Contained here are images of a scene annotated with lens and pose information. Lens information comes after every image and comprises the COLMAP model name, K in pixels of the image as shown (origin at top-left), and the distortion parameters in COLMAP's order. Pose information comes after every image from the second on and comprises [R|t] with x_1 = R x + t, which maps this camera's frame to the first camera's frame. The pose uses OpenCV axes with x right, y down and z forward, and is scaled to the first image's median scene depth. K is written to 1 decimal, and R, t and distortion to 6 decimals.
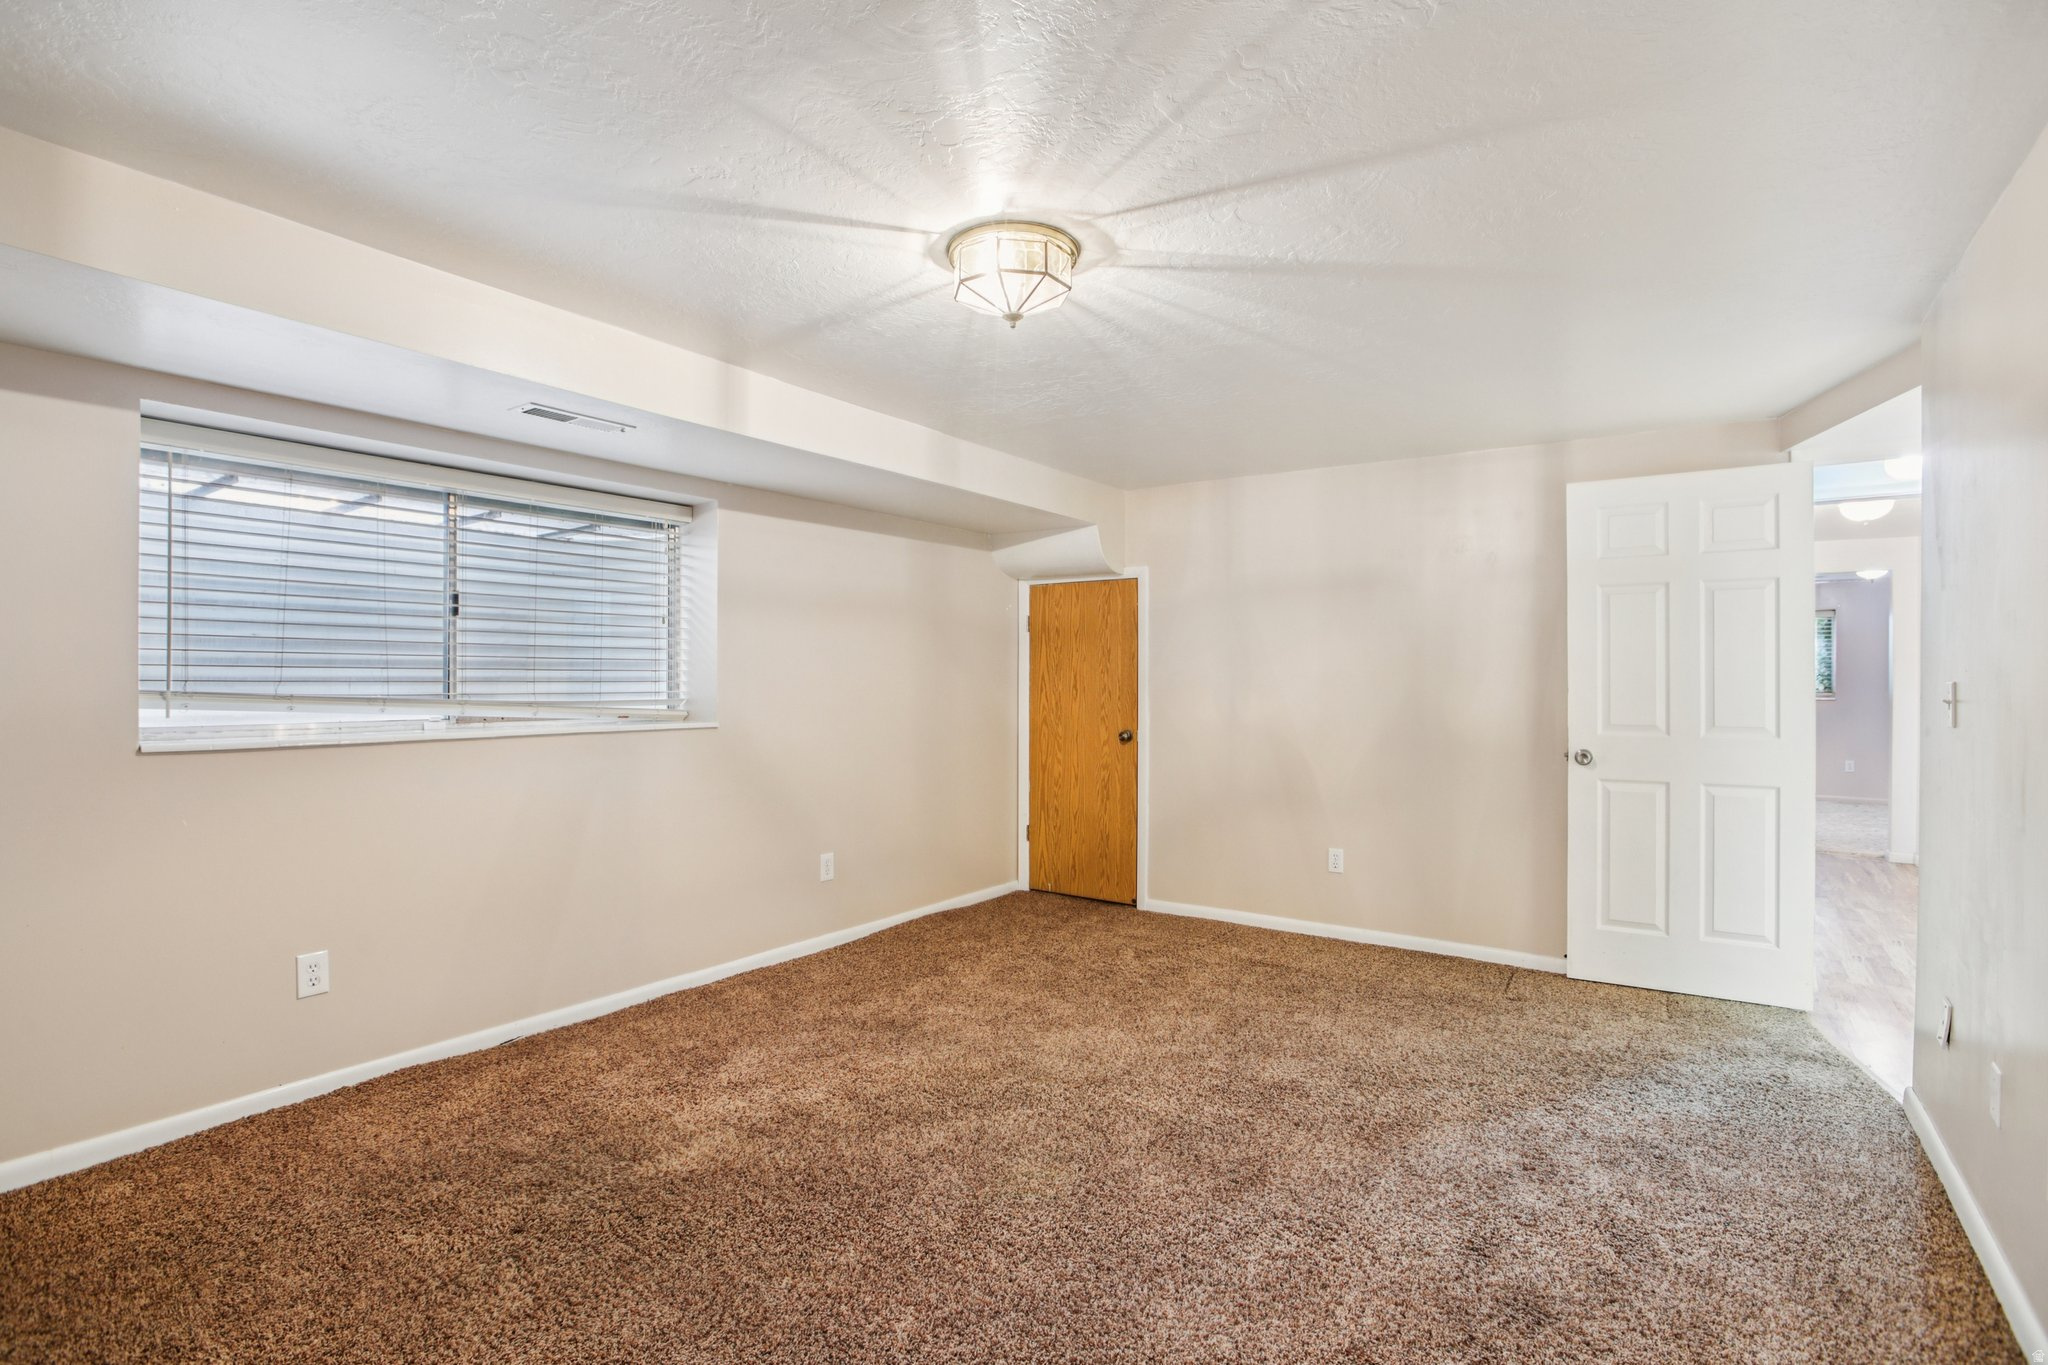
lens RADIAL K [[954.7, 0, 1017.8], [0, 954.7, 671.6], [0, 0, 1]] dist [-0.040184, 0.015110]
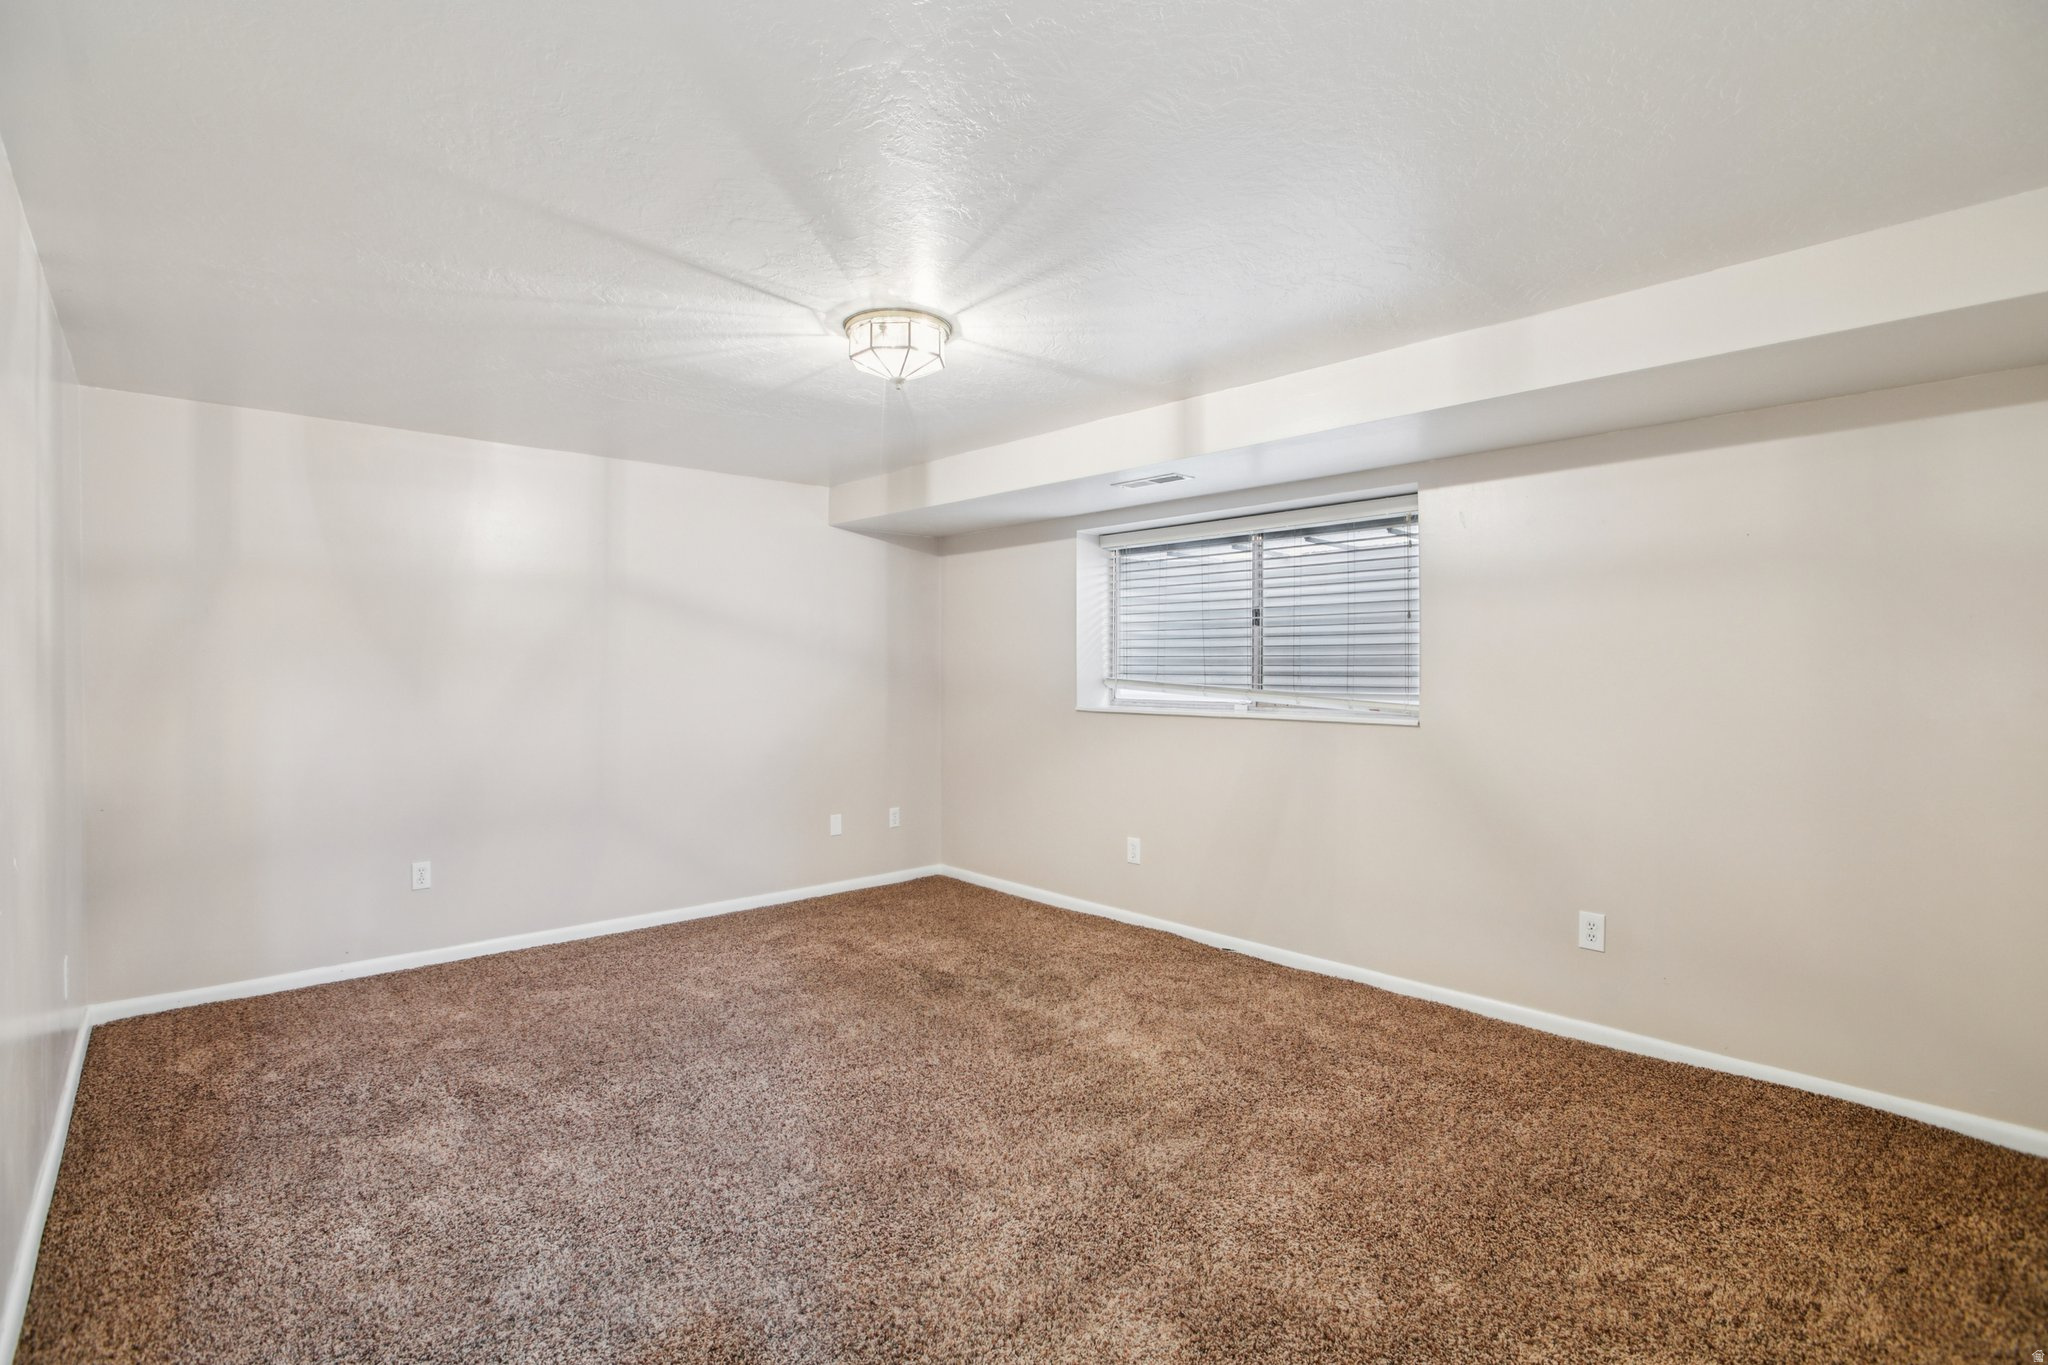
lens RADIAL K [[954.7, 0, 1017.8], [0, 954.7, 671.6], [0, 0, 1]] dist [-0.040184, 0.015110]
pose [[-0.208835, -0.005274, -0.977937, 0.786685], [0.000673, 0.999984, -0.005536, 0.012672], [0.977951, -0.001814, -0.208829, 0.943742]]
